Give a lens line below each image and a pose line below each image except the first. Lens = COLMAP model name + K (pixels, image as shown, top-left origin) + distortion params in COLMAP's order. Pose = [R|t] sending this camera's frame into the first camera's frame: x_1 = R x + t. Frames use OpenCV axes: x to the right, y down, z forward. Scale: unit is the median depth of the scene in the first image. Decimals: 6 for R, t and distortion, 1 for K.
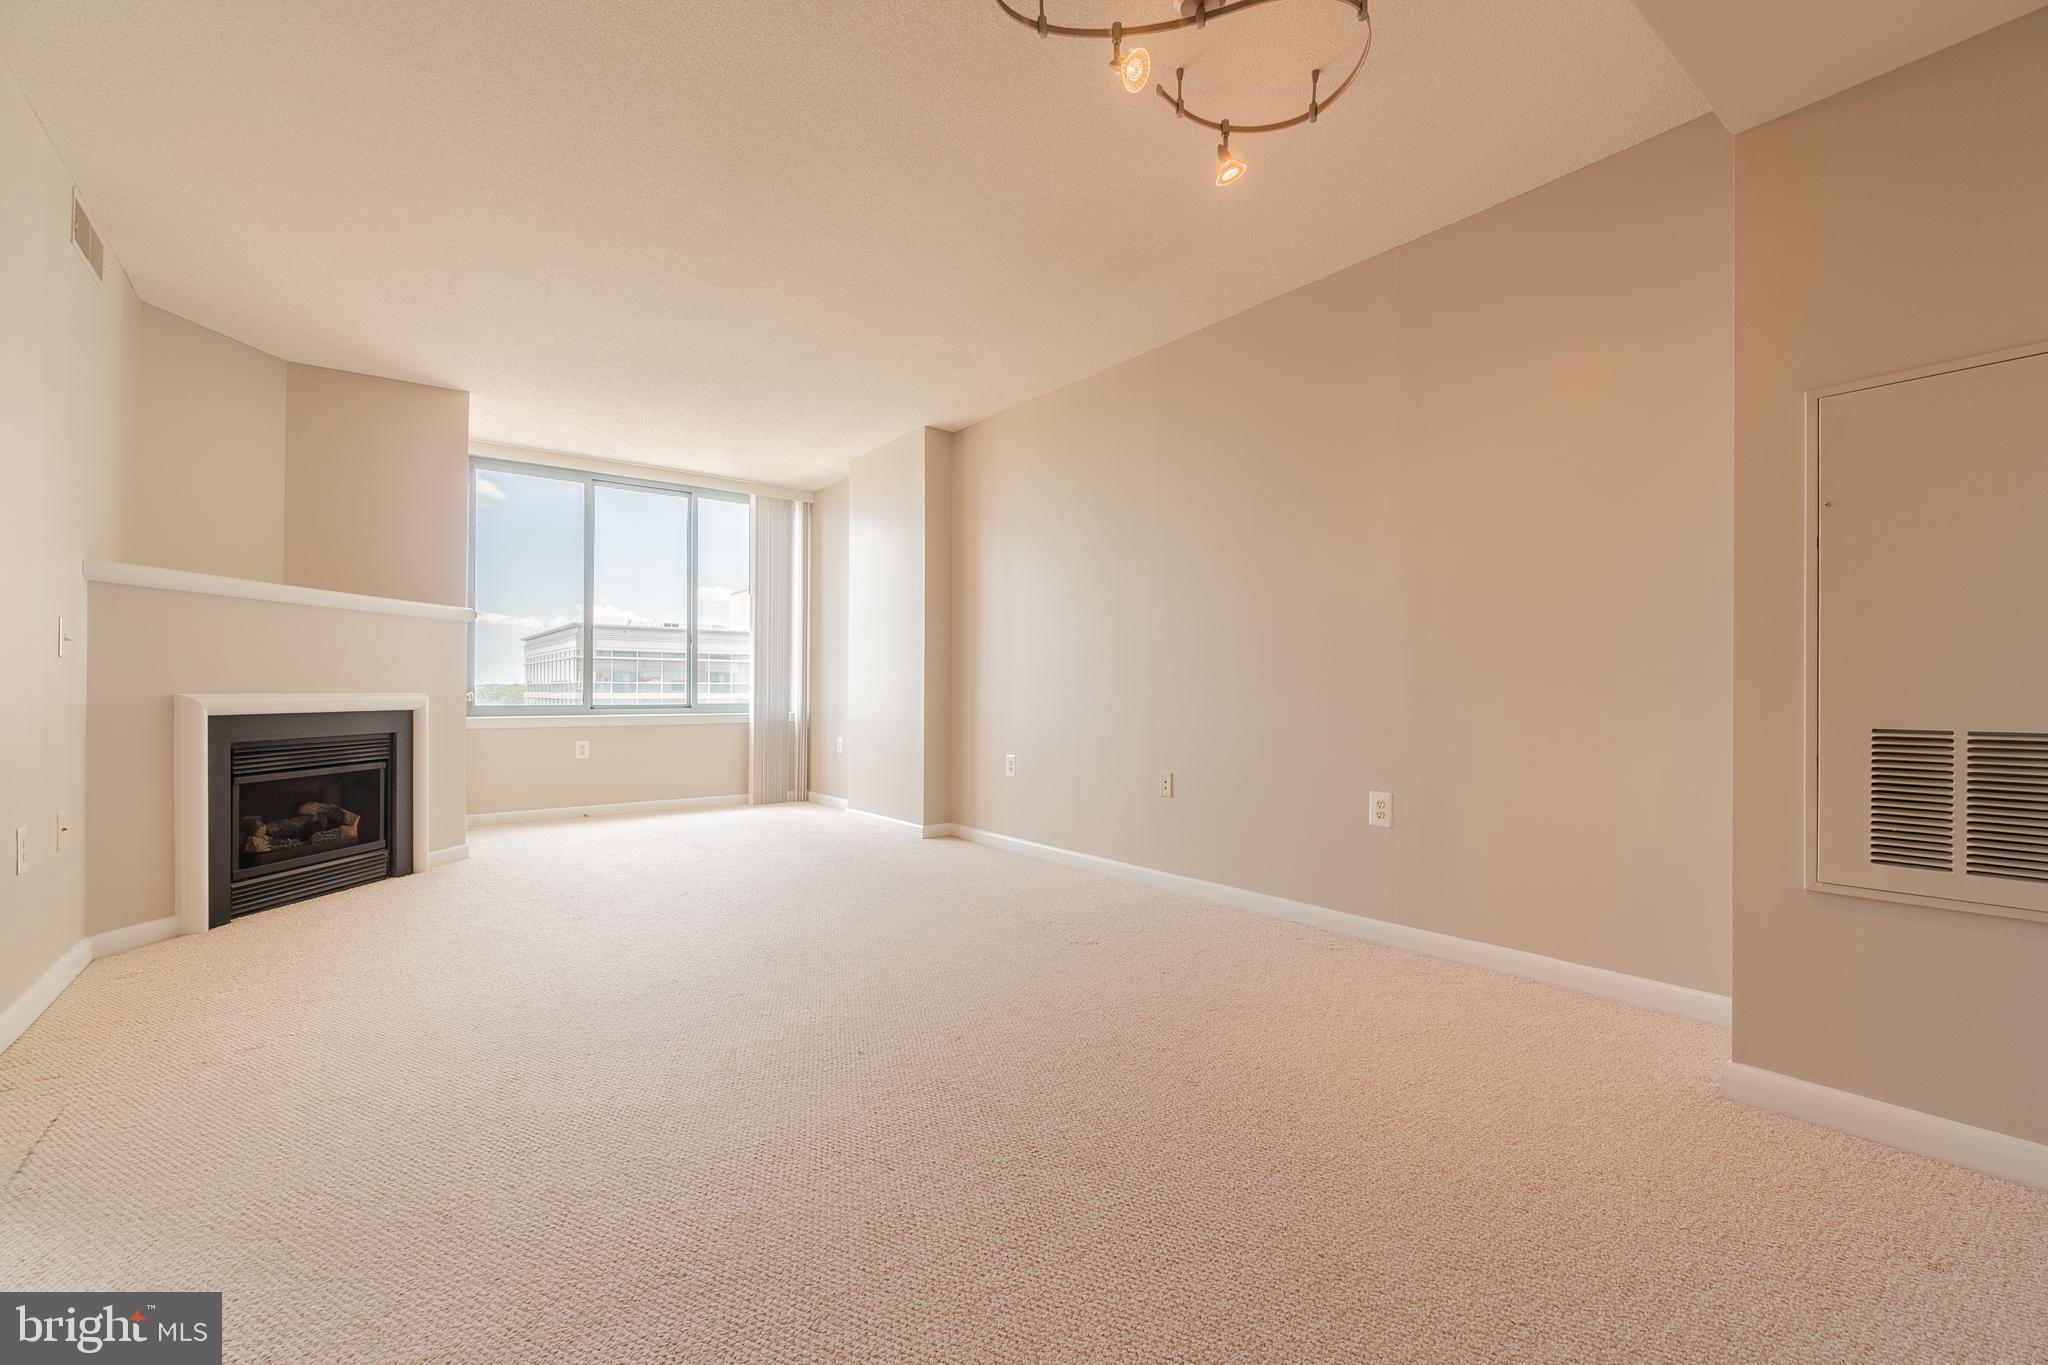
lens RADIAL K [[896.3, 0, 1012.7], [0, 896.3, 688.7], [0, 0, 1]] dist [0.001035, 0.000450]
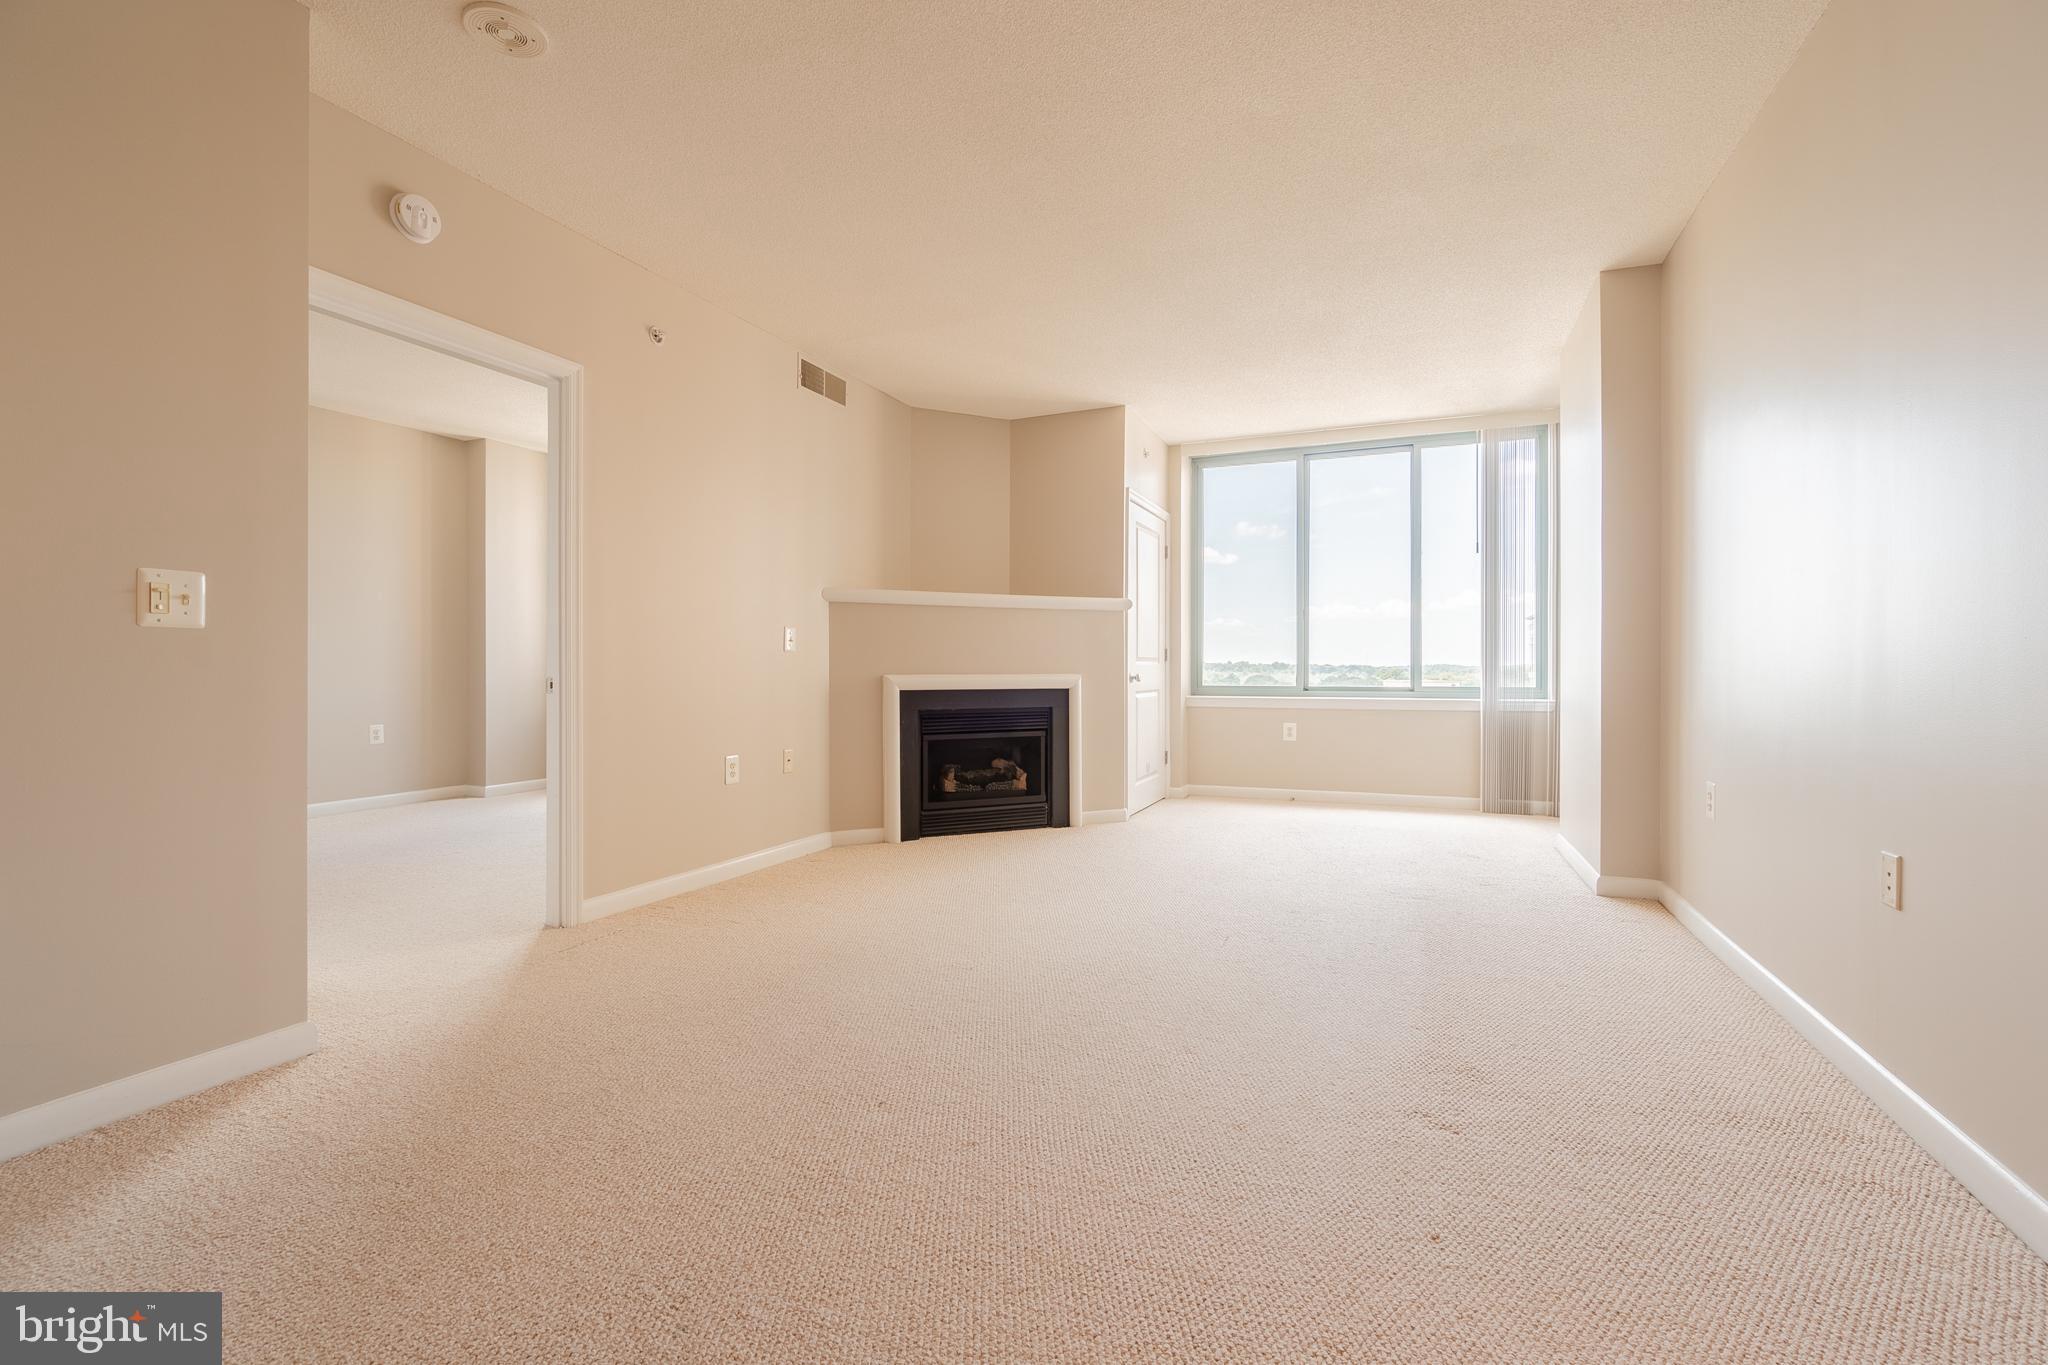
lens RADIAL K [[896.3, 0, 1016.2], [0, 896.3, 674.2], [0, 0, 1]] dist [0.001035, 0.000450]
pose [[0.486435, 0.002487, -0.873713, 0.341792], [0.003646, 0.999981, 0.004876, -0.001539], [0.873709, -0.005557, 0.486417, 0.375244]]
